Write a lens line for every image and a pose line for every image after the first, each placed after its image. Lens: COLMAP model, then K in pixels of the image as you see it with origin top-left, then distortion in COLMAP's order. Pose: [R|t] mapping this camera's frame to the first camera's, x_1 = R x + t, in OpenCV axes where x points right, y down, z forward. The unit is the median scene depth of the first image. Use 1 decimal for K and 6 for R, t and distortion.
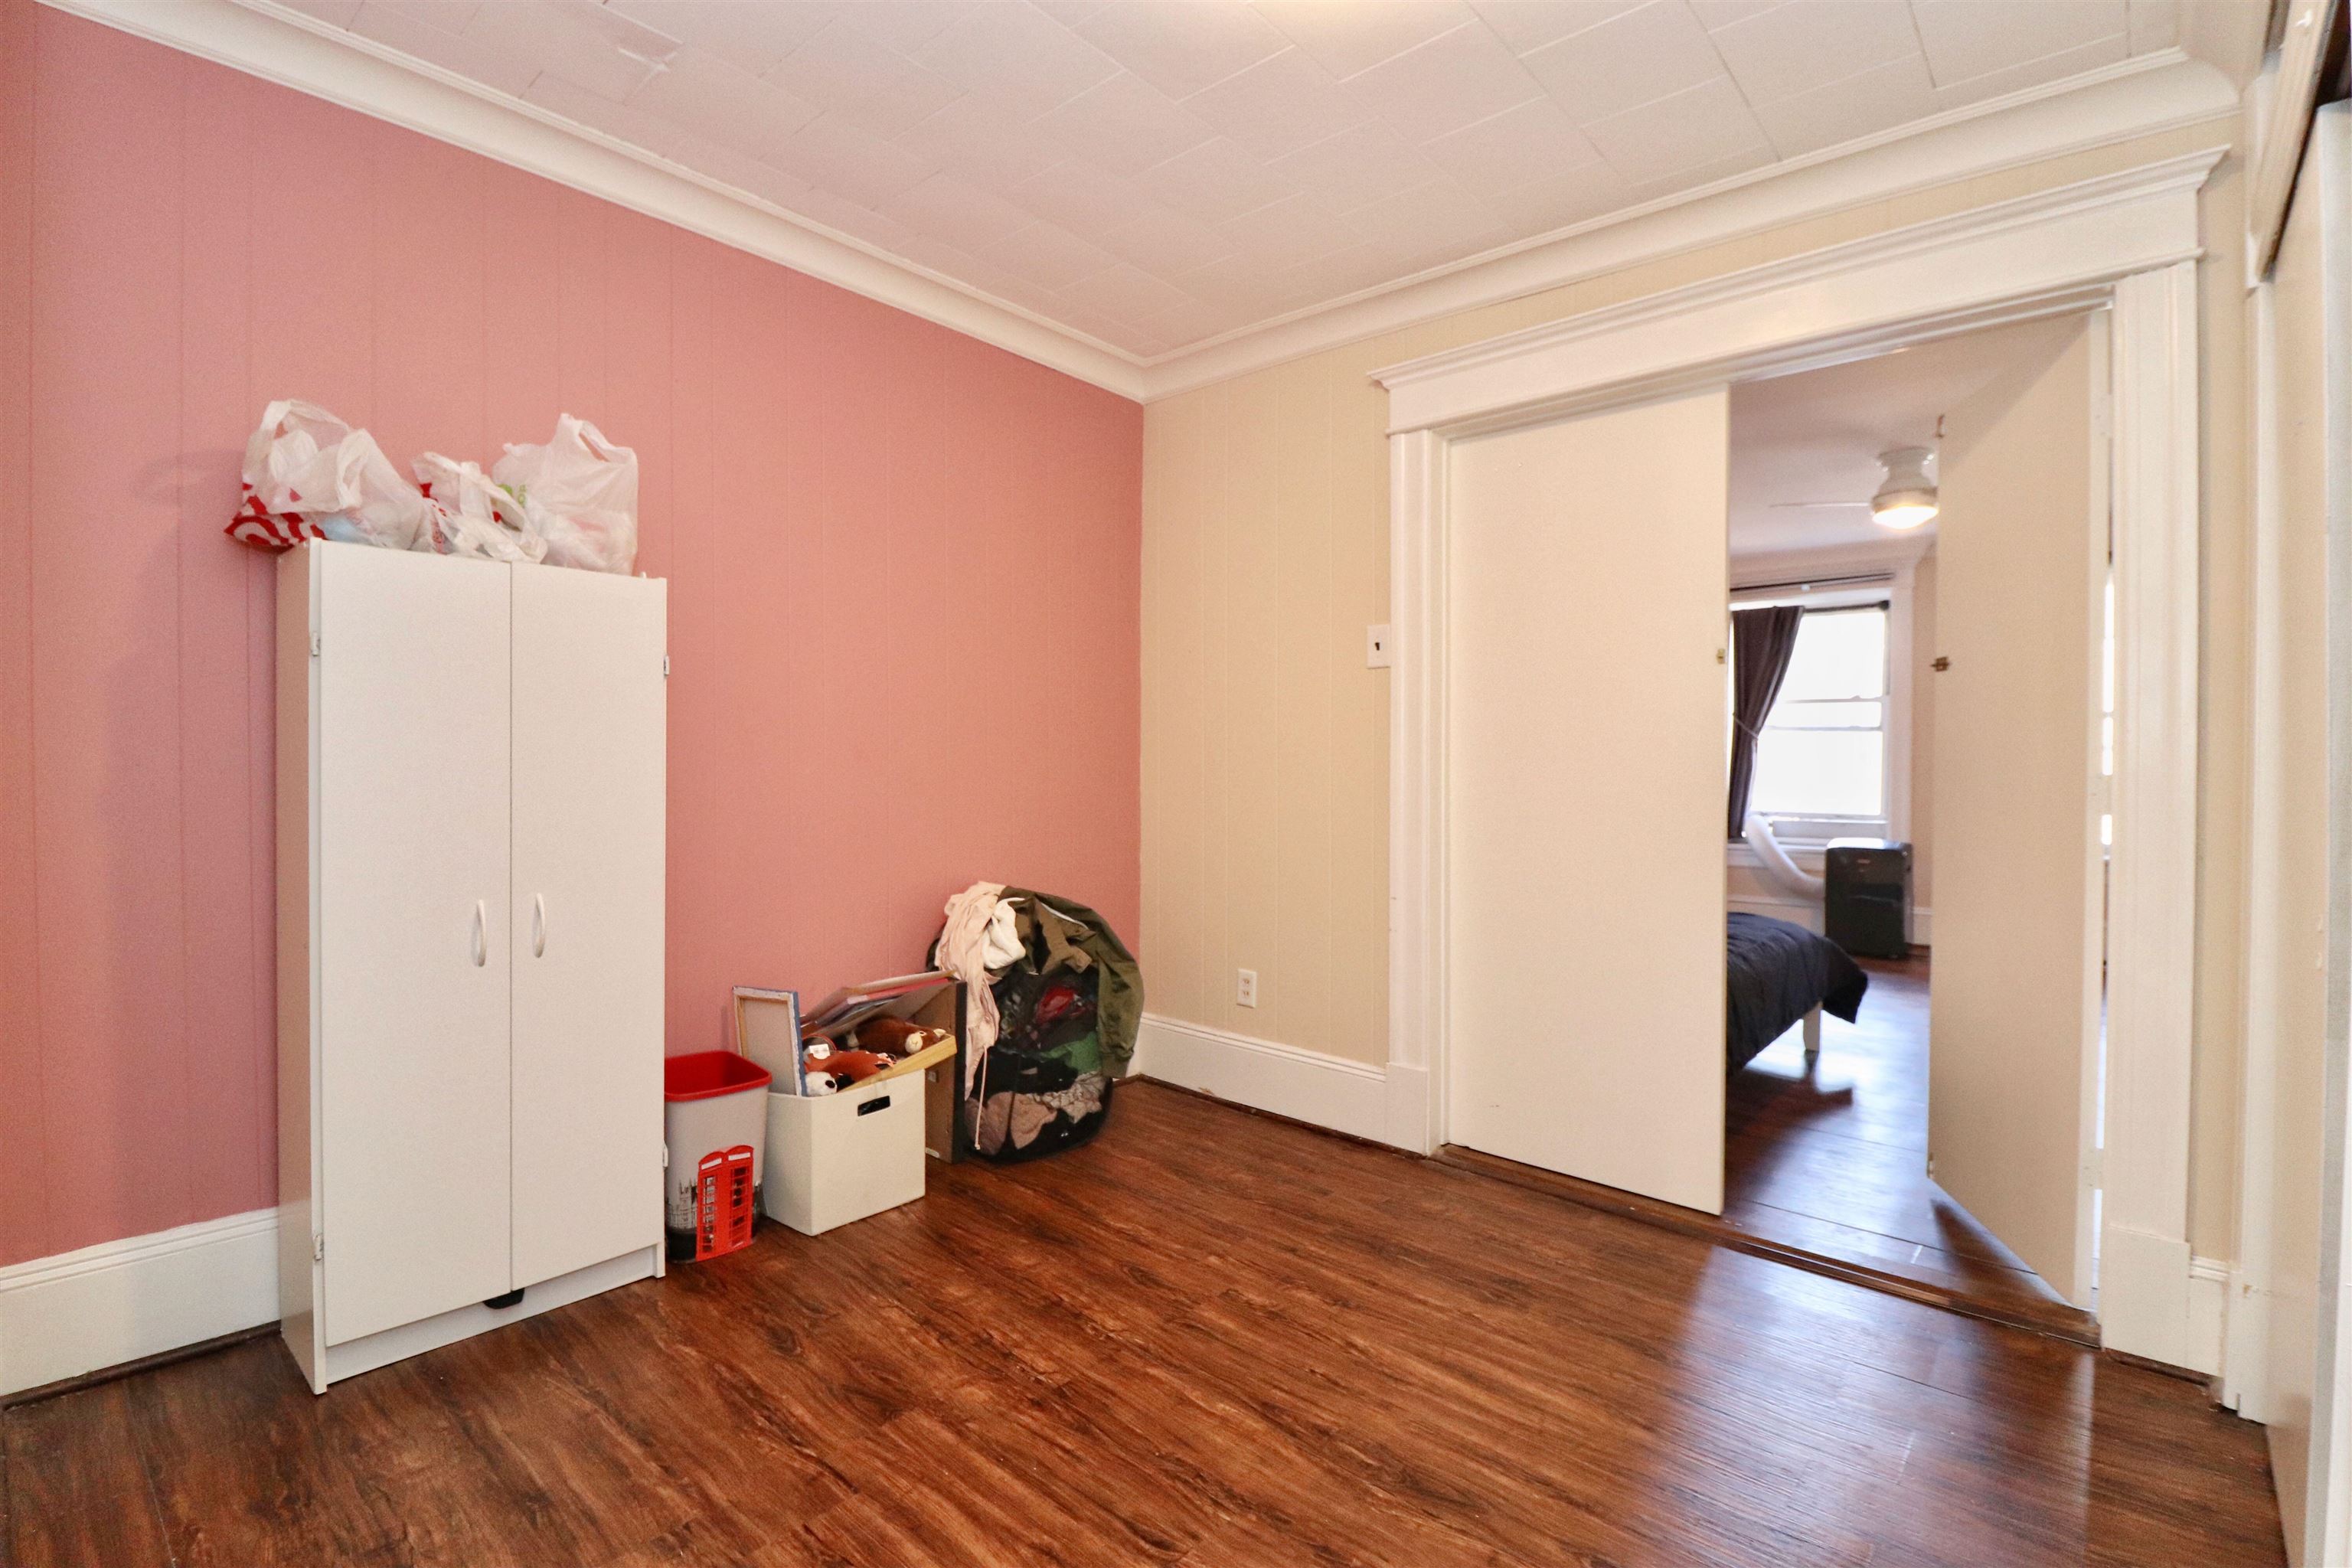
lens RADIAL K [[1086.7, 0, 1190.2], [0, 1086.7, 776.8], [0, 0, 1]] dist [-0.011448, -0.000305]
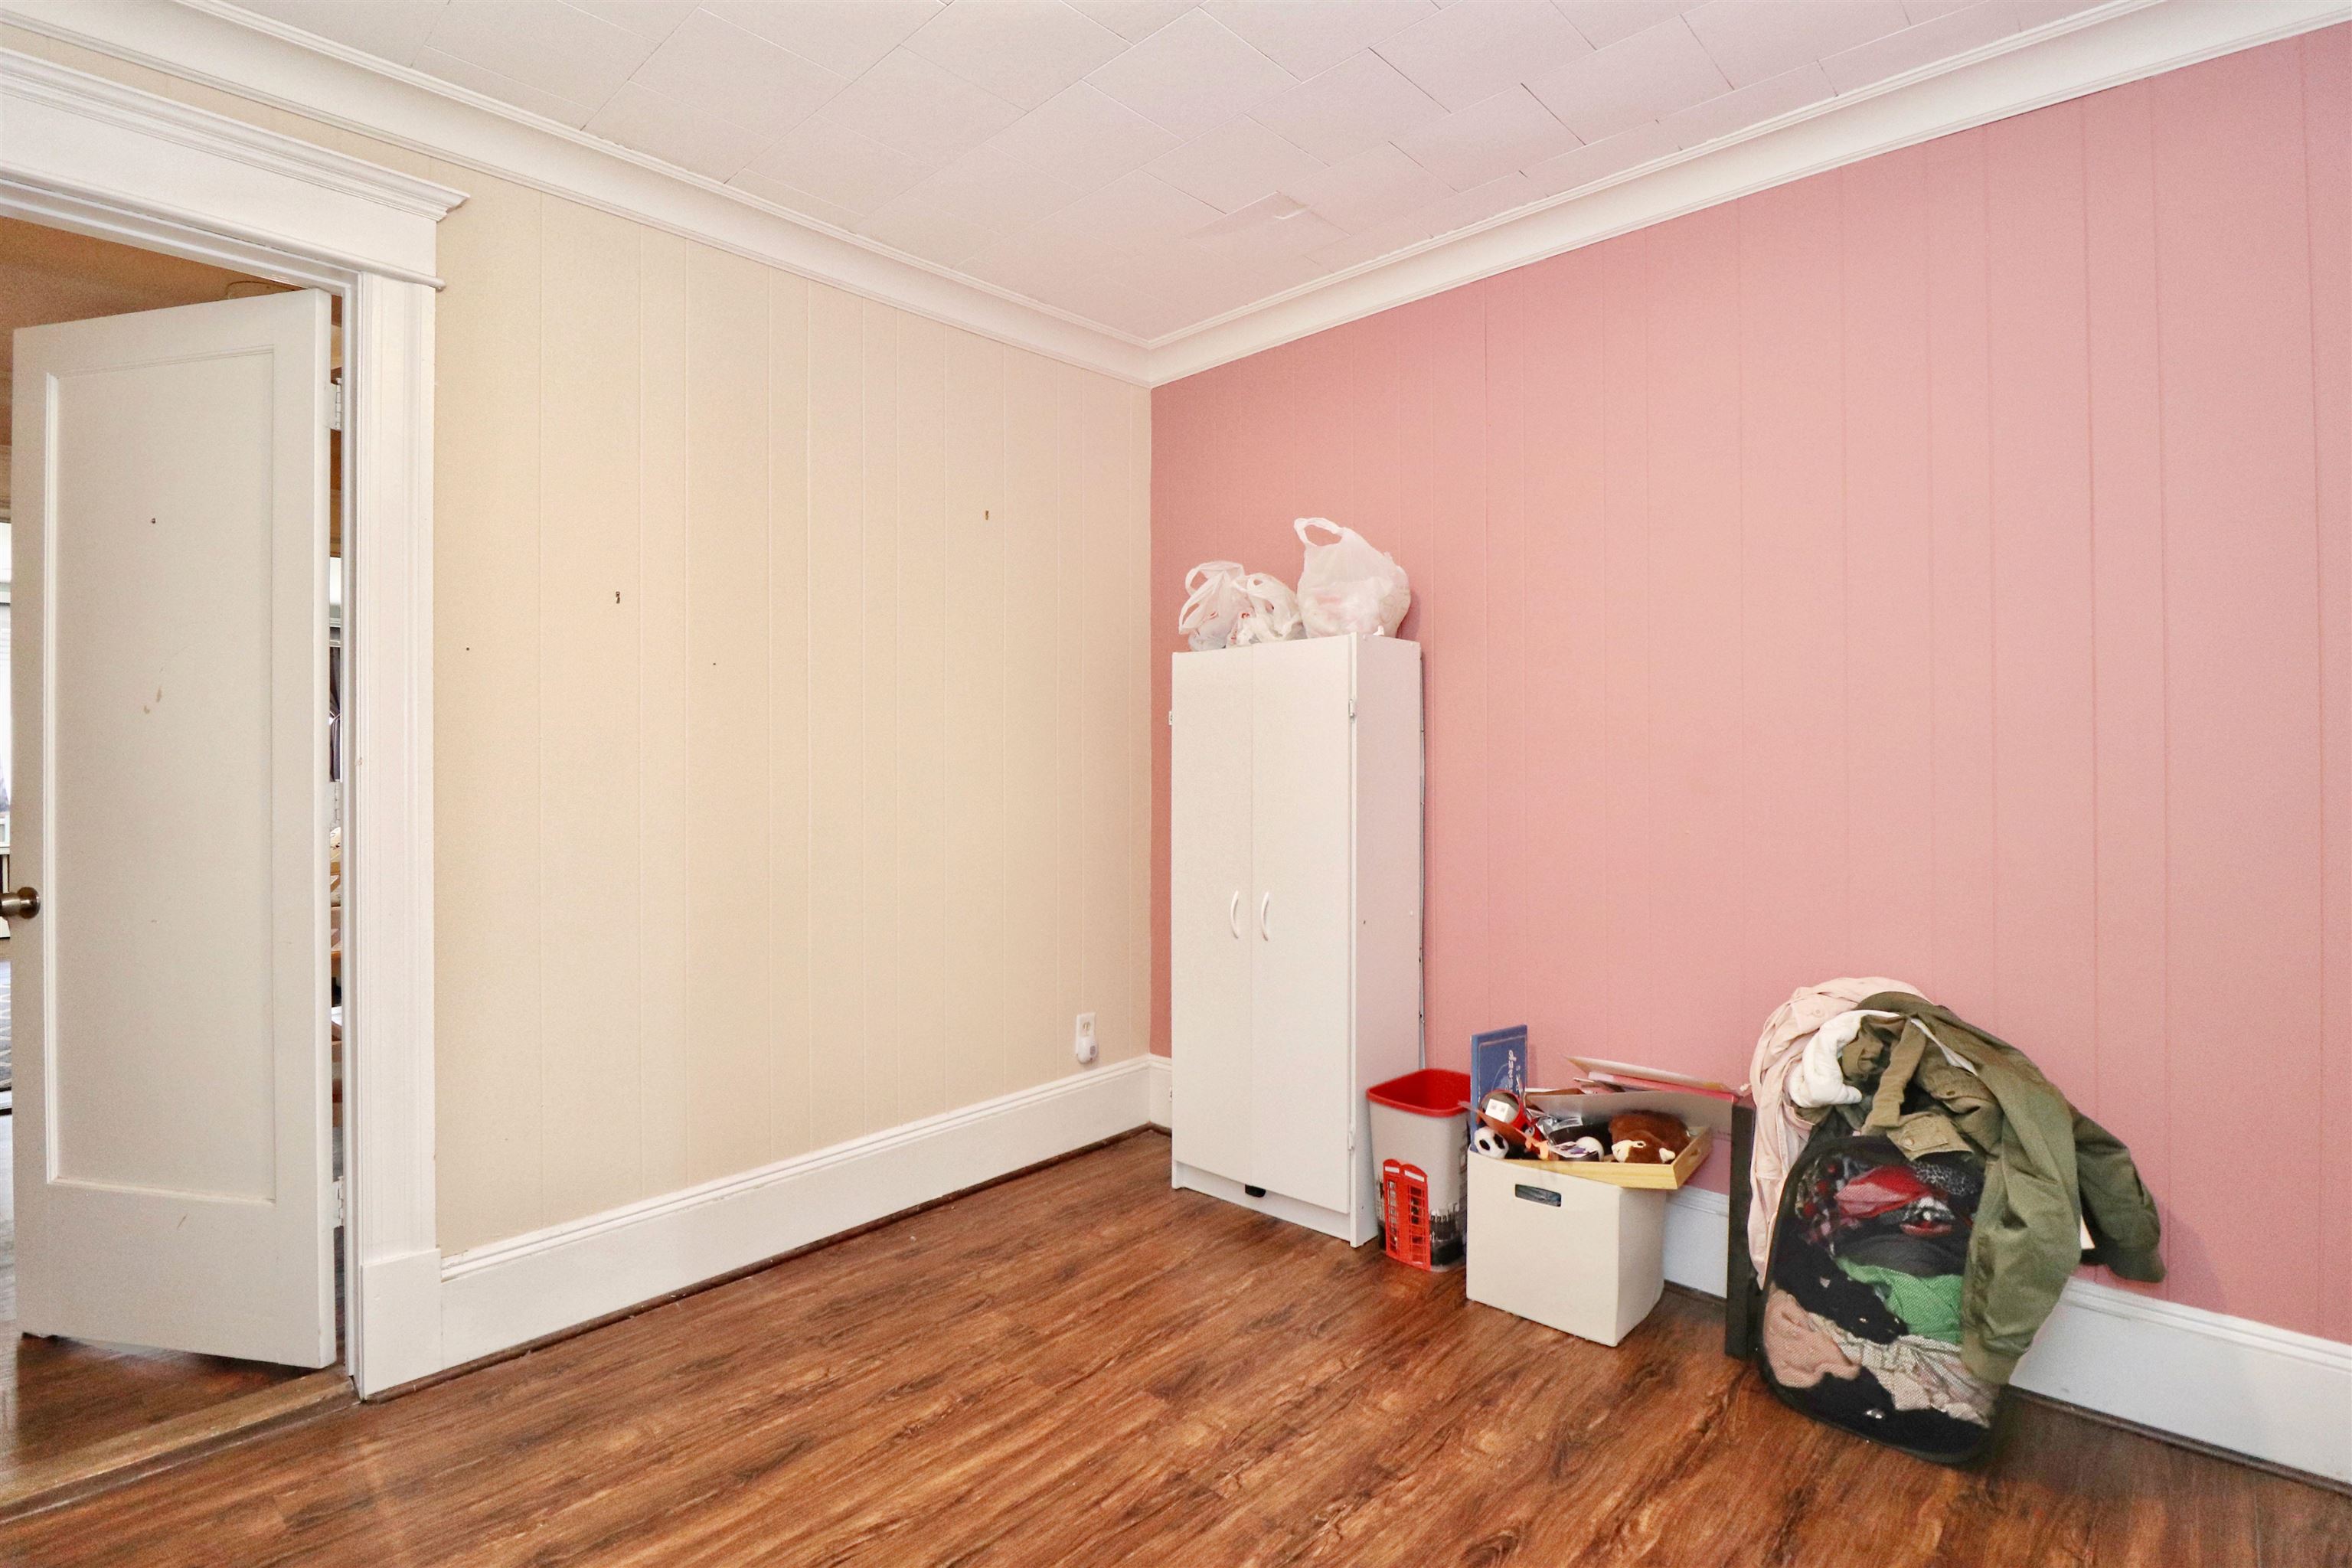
lens RADIAL K [[1108.8, 0, 1176.0], [0, 1108.8, 784.0], [0, 0, 1]] dist [-0.002417, -0.012997]
pose [[-0.024571, -0.000430, -0.999698, 0.702123], [-0.016291, 0.999867, -0.000029, -0.021071], [0.999565, 0.016286, -0.024575, 0.863620]]
